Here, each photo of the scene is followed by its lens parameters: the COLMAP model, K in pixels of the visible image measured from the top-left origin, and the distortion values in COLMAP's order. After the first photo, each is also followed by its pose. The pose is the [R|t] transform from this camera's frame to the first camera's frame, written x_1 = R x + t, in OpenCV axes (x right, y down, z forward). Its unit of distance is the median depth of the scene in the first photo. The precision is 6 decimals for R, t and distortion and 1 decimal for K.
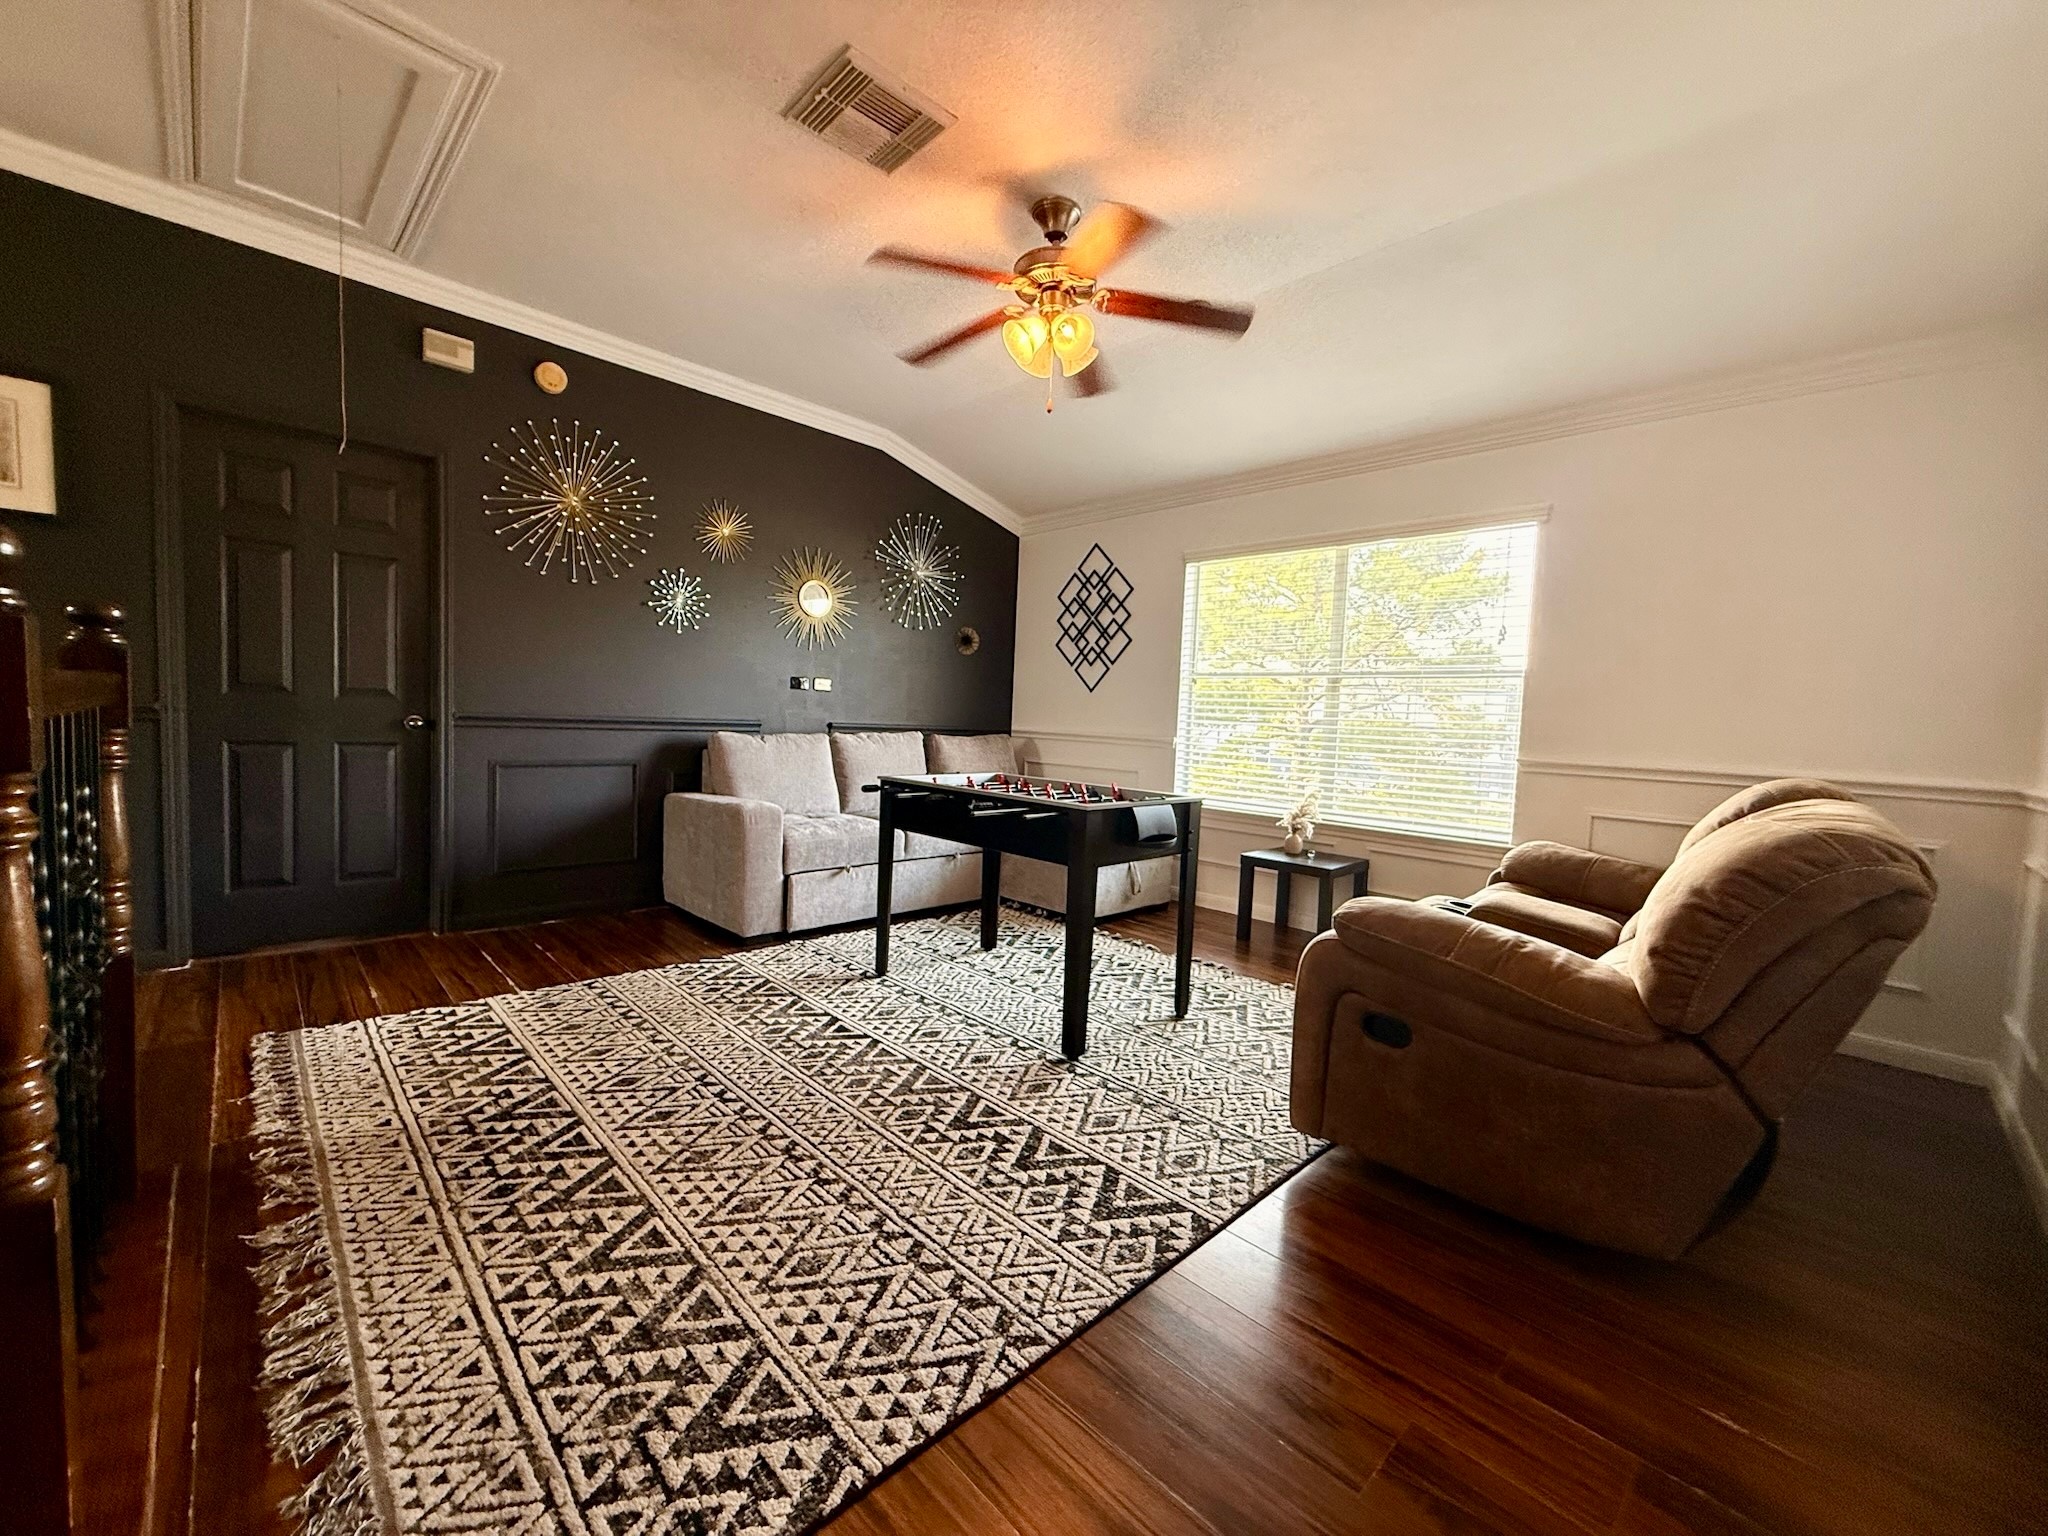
lens RADIAL K [[817.6, 0, 1016.4], [0, 817.6, 771.6], [0, 0, 1]] dist [-0.000046, 0.000158]
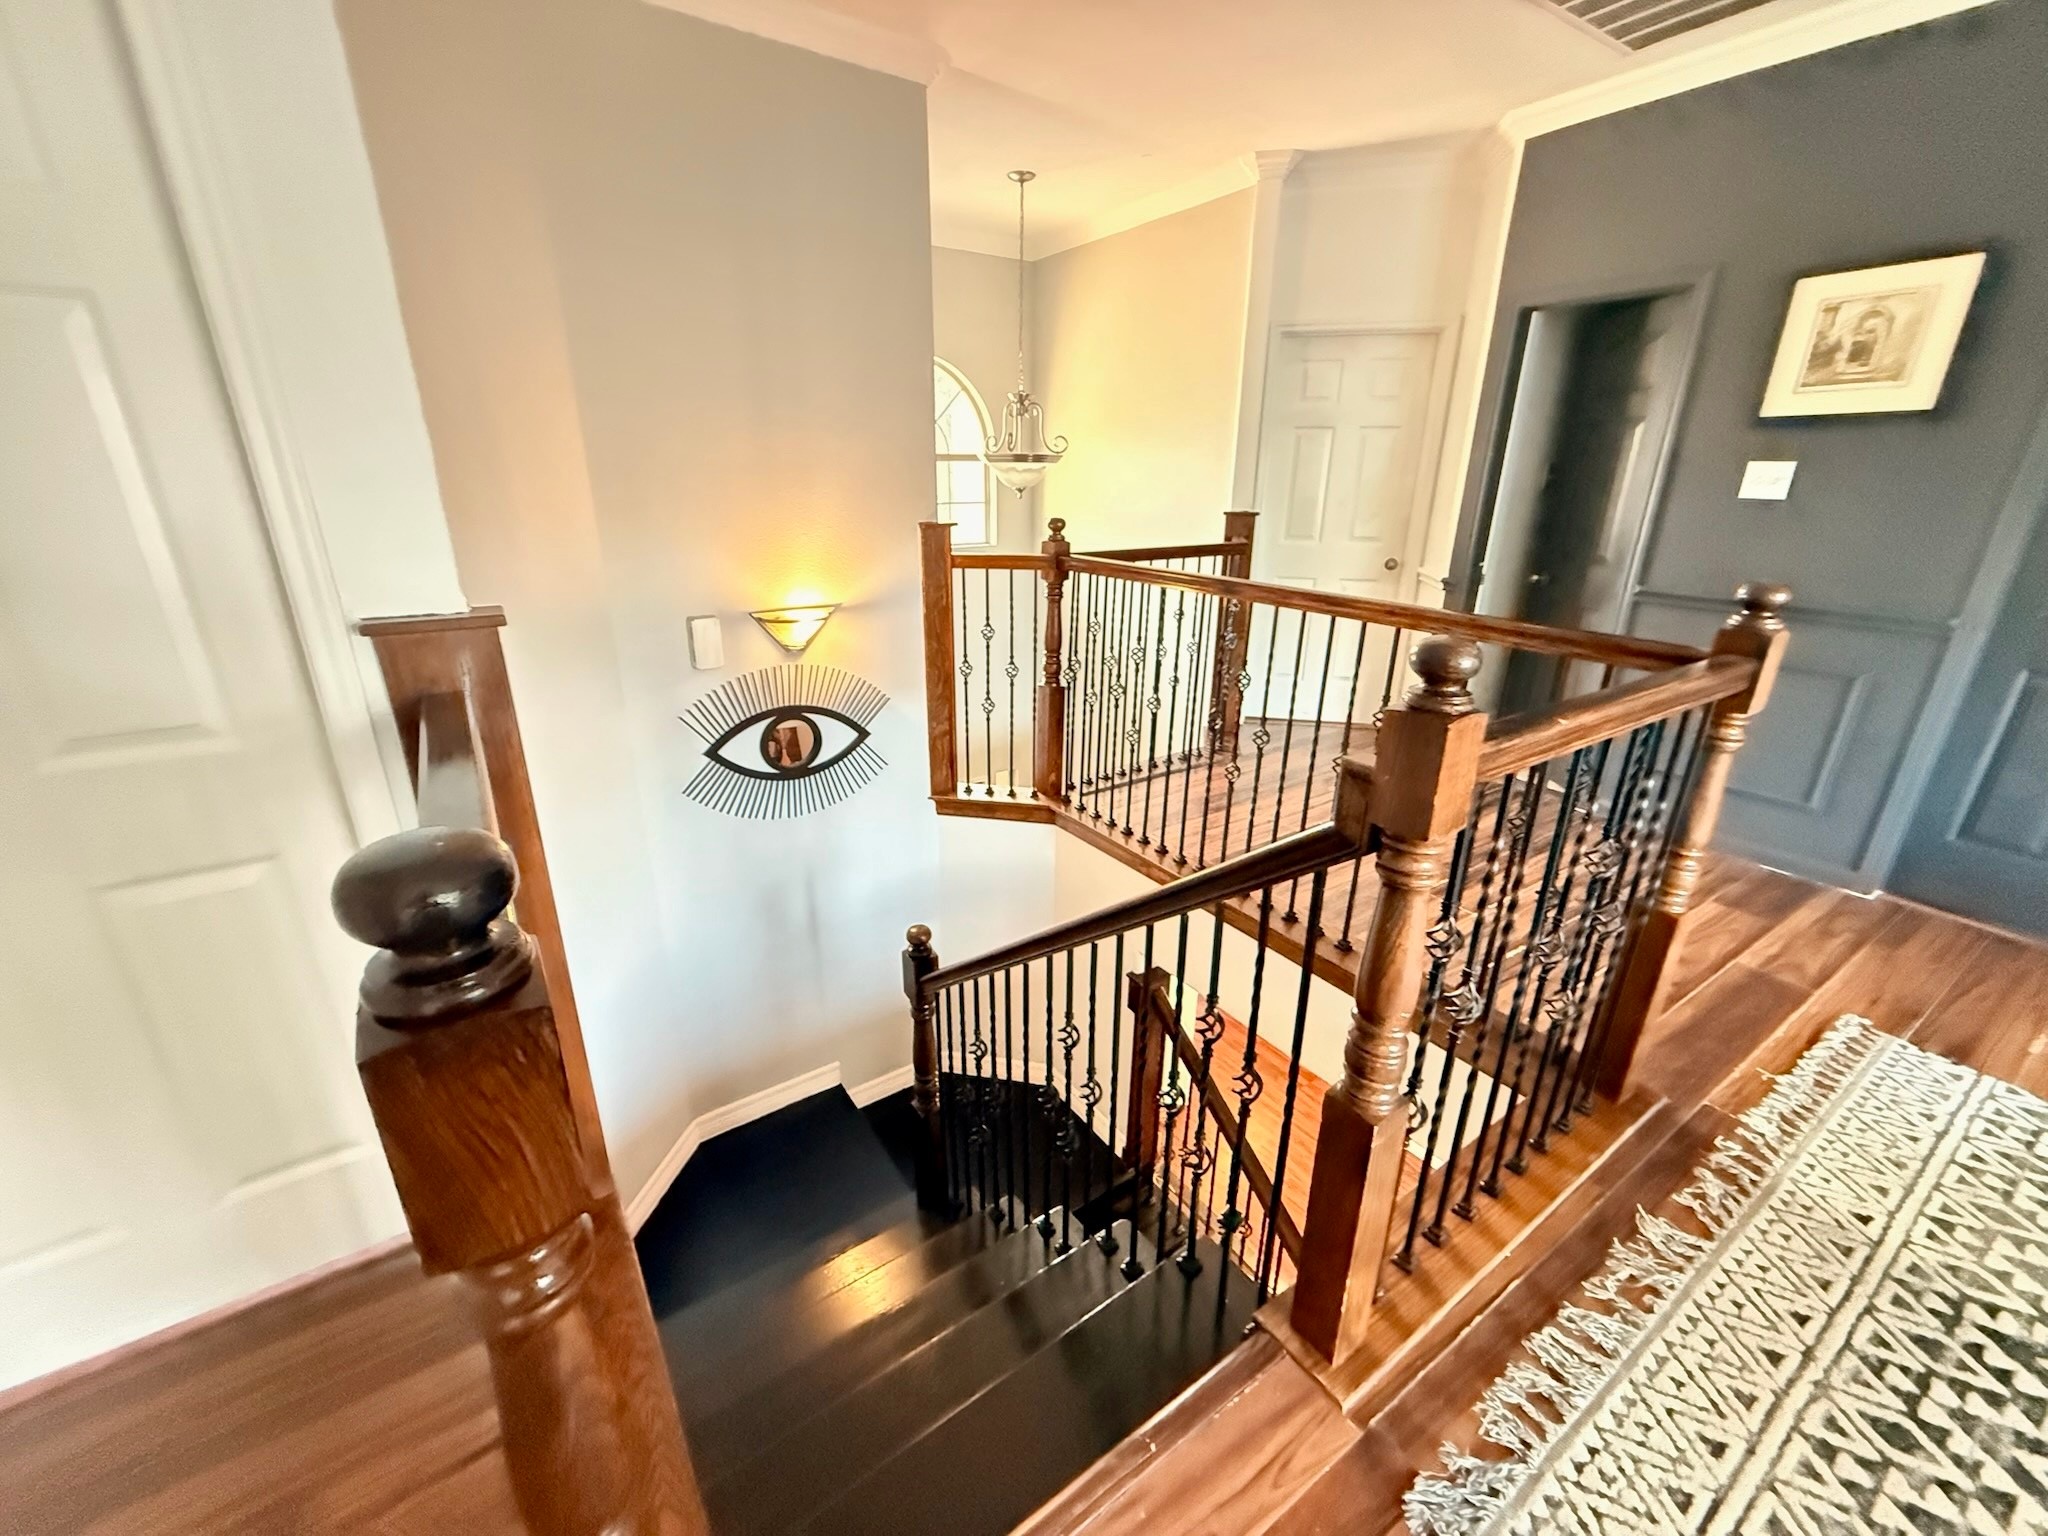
lens RADIAL K [[817.6, 0, 1017.5], [0, 817.6, 762.2], [0, 0, 1]] dist [-0.000046, 0.000158]
pose [[-0.185610, 0.293036, -0.937912, 0.020886], [-0.079757, 0.946856, 0.311614, -0.188120], [0.979381, 0.132643, -0.152374, 0.229681]]
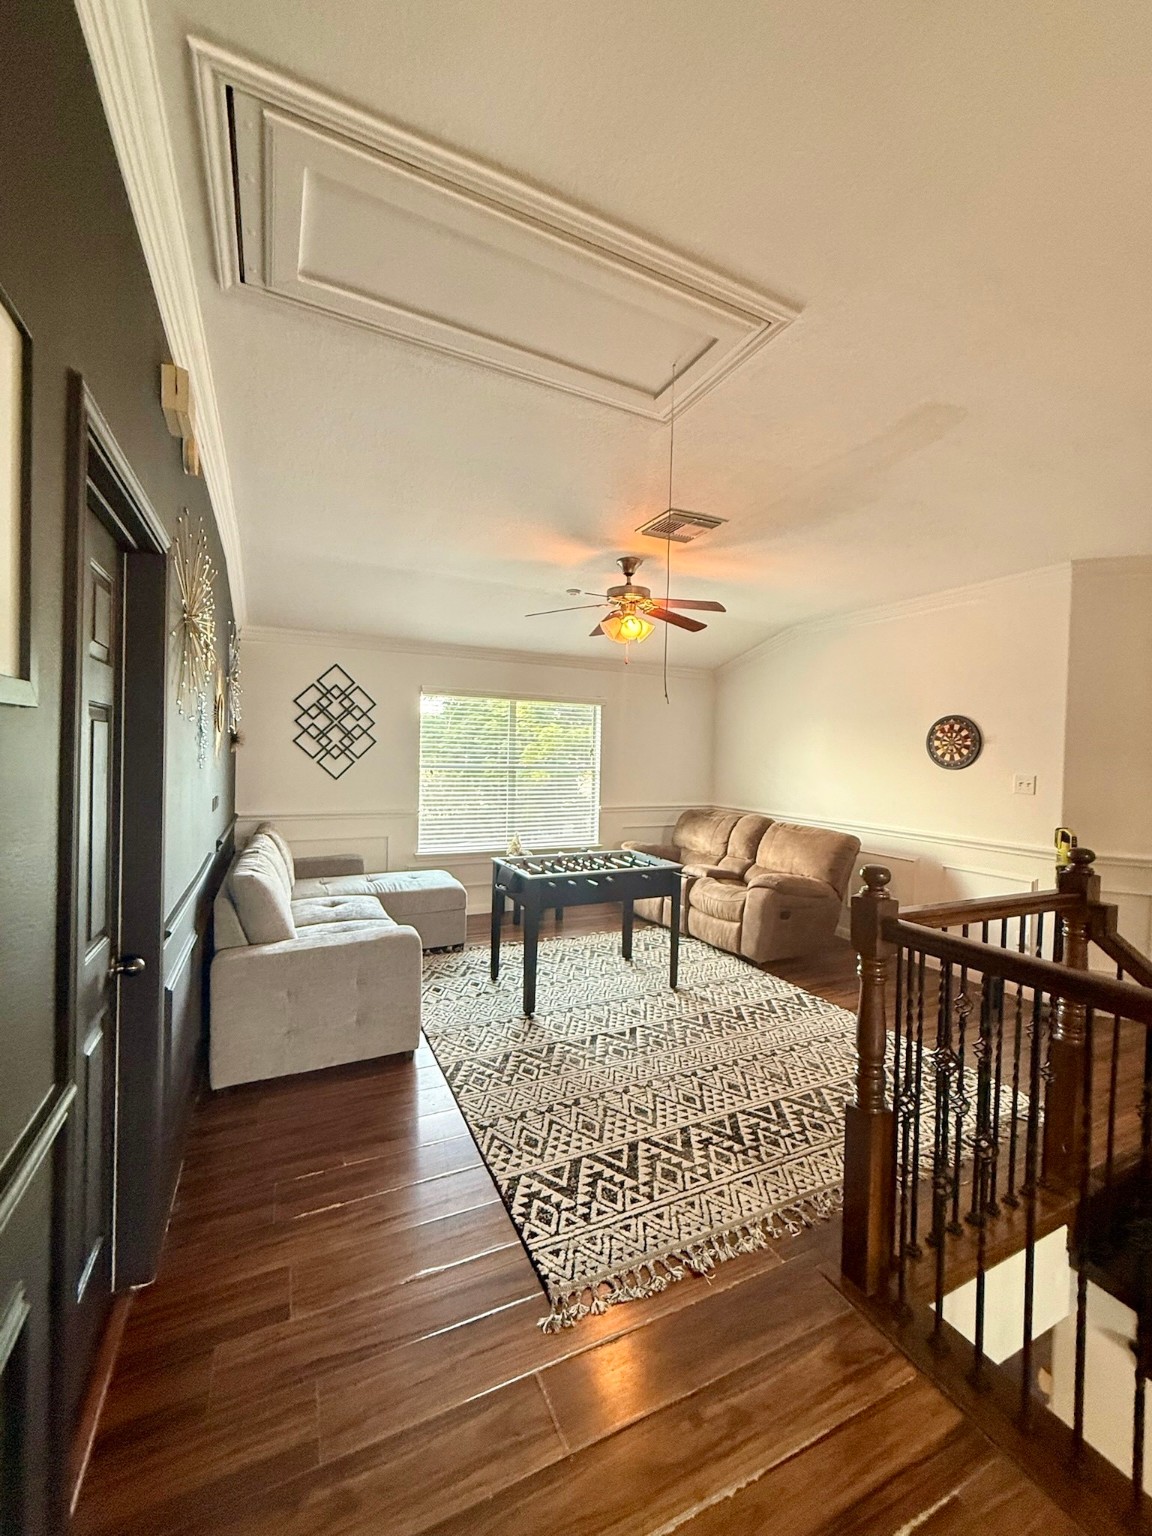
lens RADIAL K [[613.2, 0, 579.3], [0, 613.2, 766.0], [0, 0, 1]] dist [-0.000046, 0.000158]
pose [[0.312381, -0.057578, 0.948210, -1.824849], [0.055405, 0.997567, 0.042322, -0.364219], [-0.948340, 0.039315, 0.314811, 0.899437]]
